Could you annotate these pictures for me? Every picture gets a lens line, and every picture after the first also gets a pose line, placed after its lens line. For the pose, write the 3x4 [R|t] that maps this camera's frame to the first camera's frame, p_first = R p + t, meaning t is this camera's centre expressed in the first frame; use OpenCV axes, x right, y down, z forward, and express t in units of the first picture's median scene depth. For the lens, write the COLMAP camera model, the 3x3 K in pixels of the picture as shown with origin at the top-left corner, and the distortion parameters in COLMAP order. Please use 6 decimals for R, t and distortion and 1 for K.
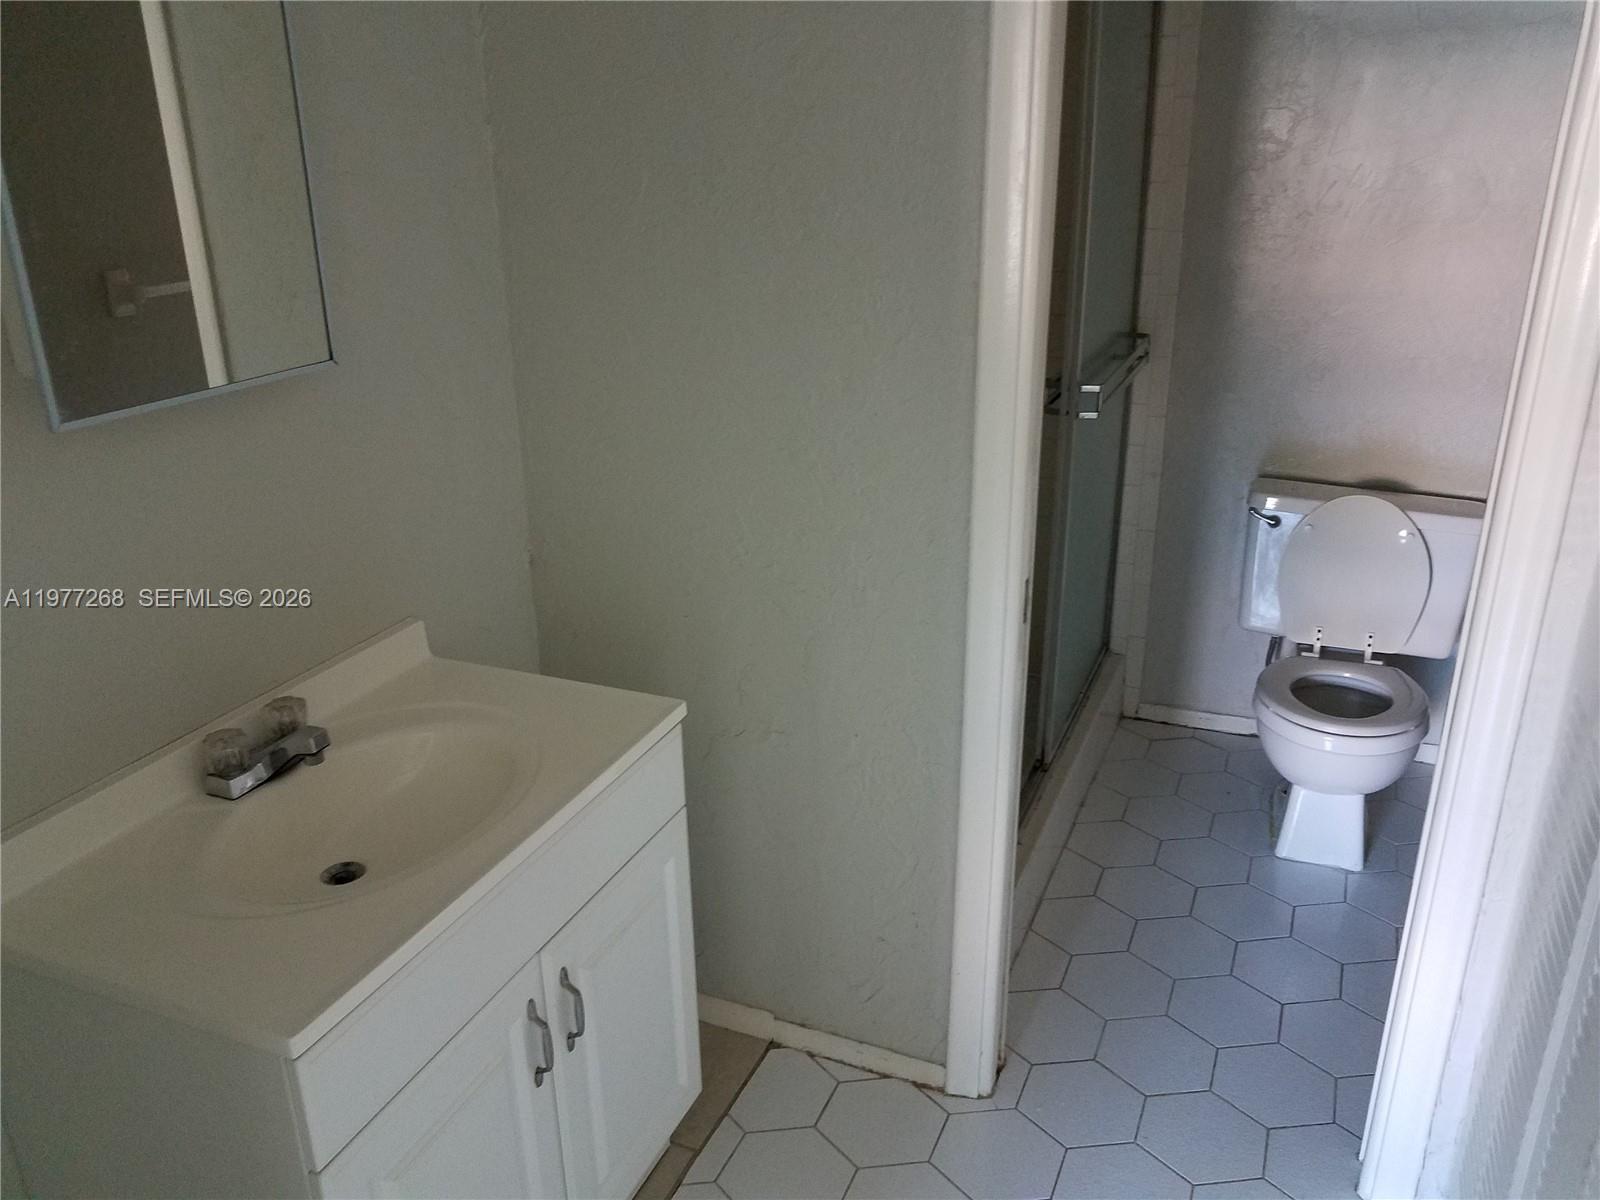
lens RADIAL K [[1259.3, 0, 763.4], [0, 1259.3, 615.9], [0, 0, 1]] dist [0.006559, 0.006665]
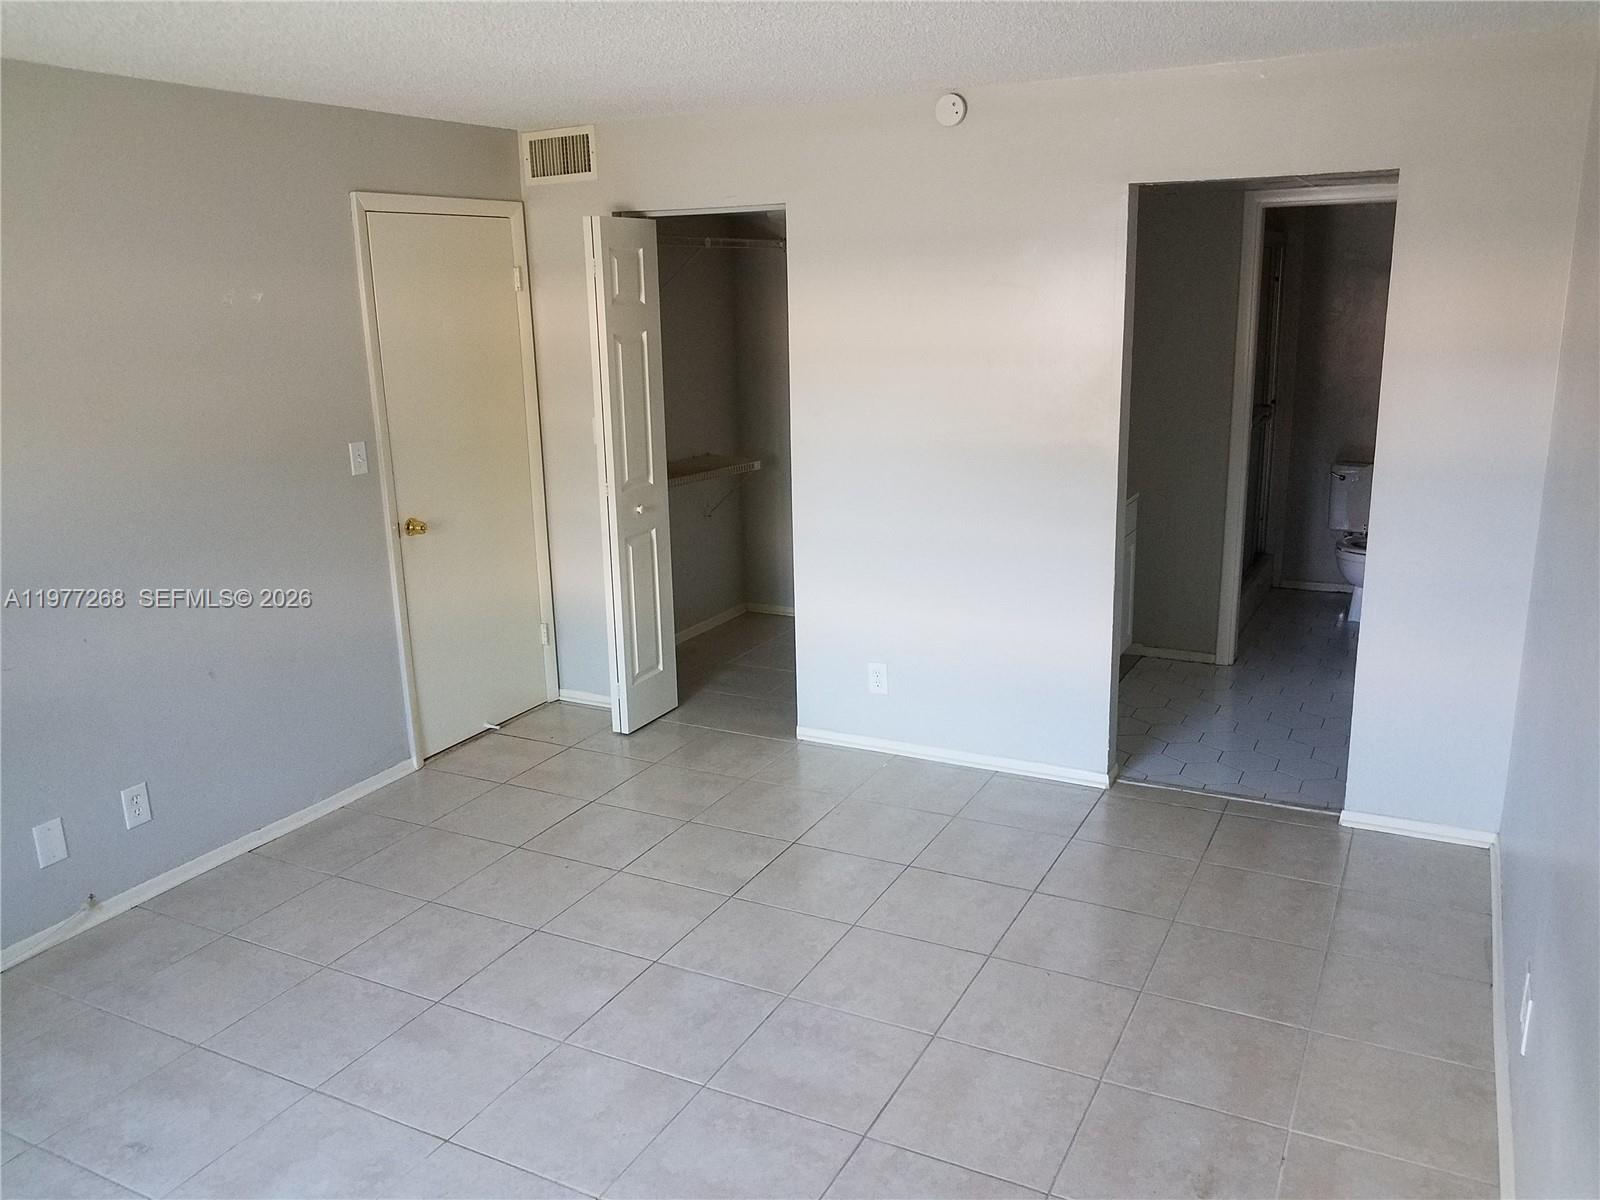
lens RADIAL K [[1250.2, 0, 803.6], [0, 1250.2, 595.4], [0, 0, 1]] dist [-0.001131, 0.001166]
pose [[0.998607, 0.015325, -0.050482, -0.555746], [-0.021434, 0.992202, -0.122785, 0.549576], [0.048207, 0.123696, 0.991148, -1.556166]]
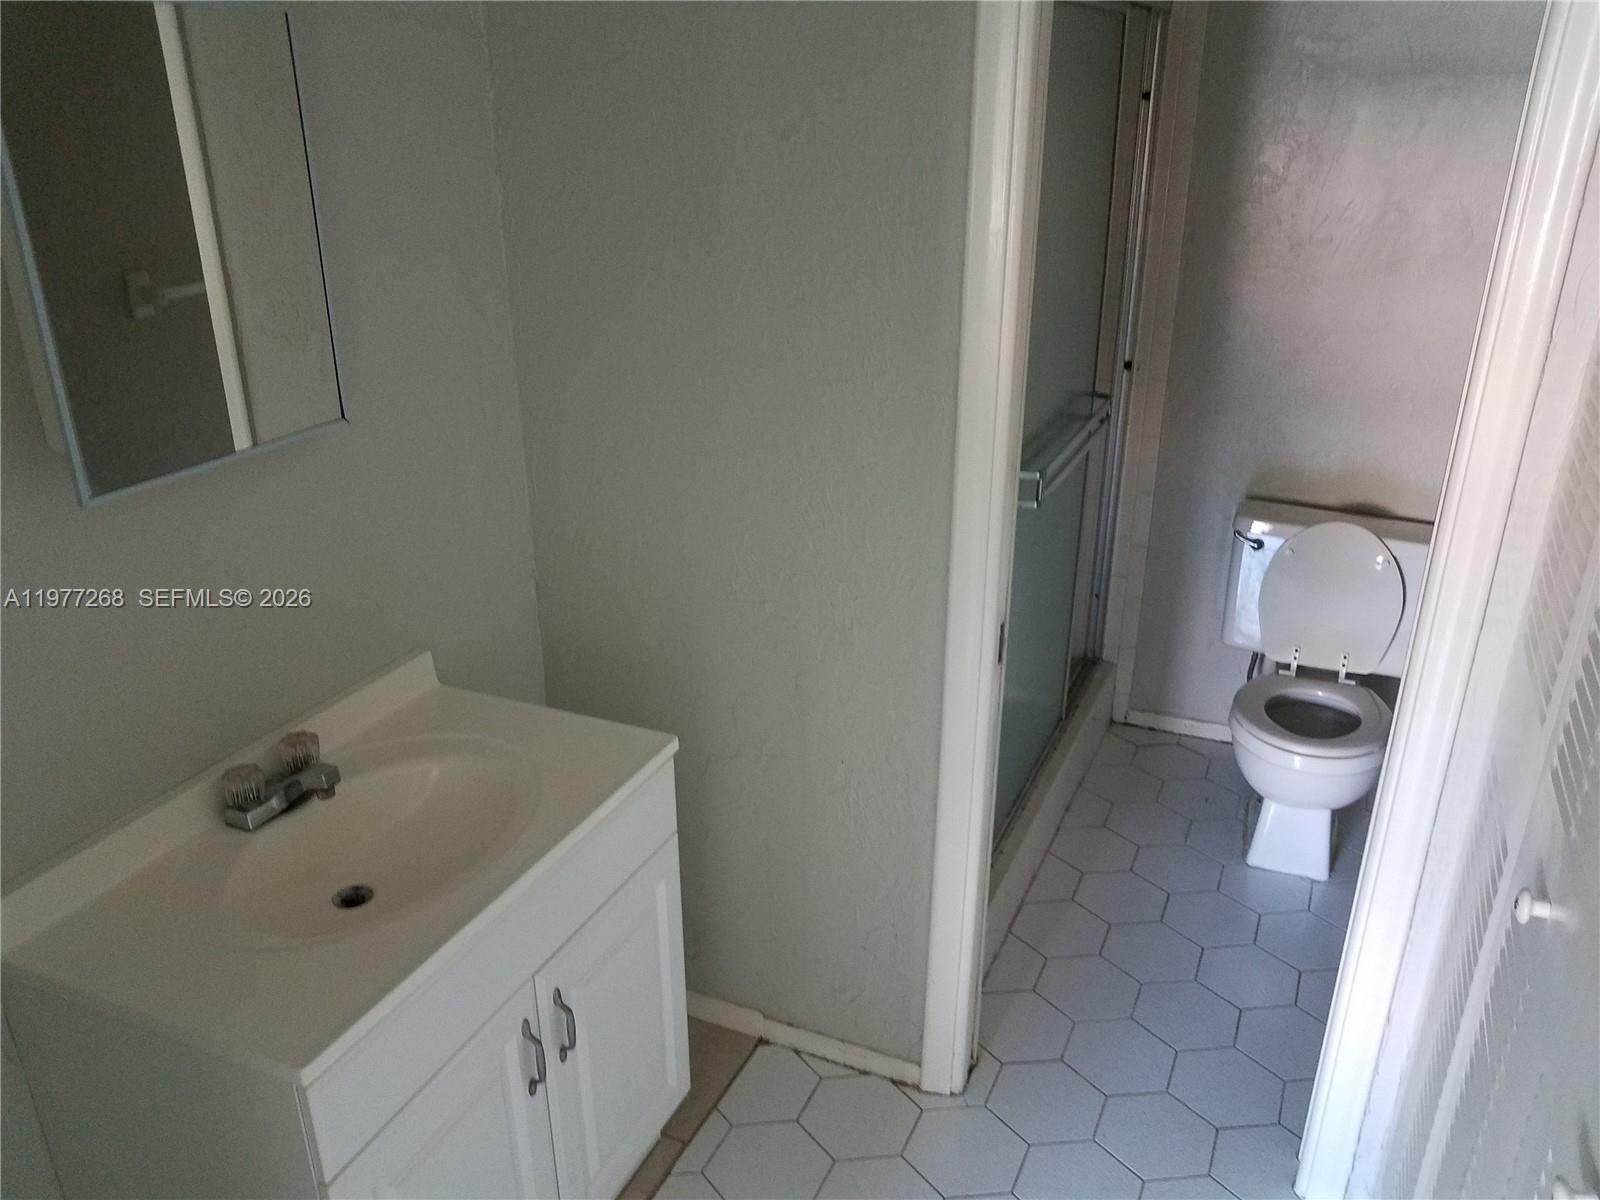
lens RADIAL K [[1255.9, 0, 801.0], [0, 1255.9, 636.6], [0, 0, 1]] dist [0.008616, 0.003385]
pose [[0.999737, 0.018646, 0.013368, 0.020623], [-0.019232, 0.998795, 0.045162, -0.050324], [-0.012509, -0.045407, 0.998890, -0.045834]]
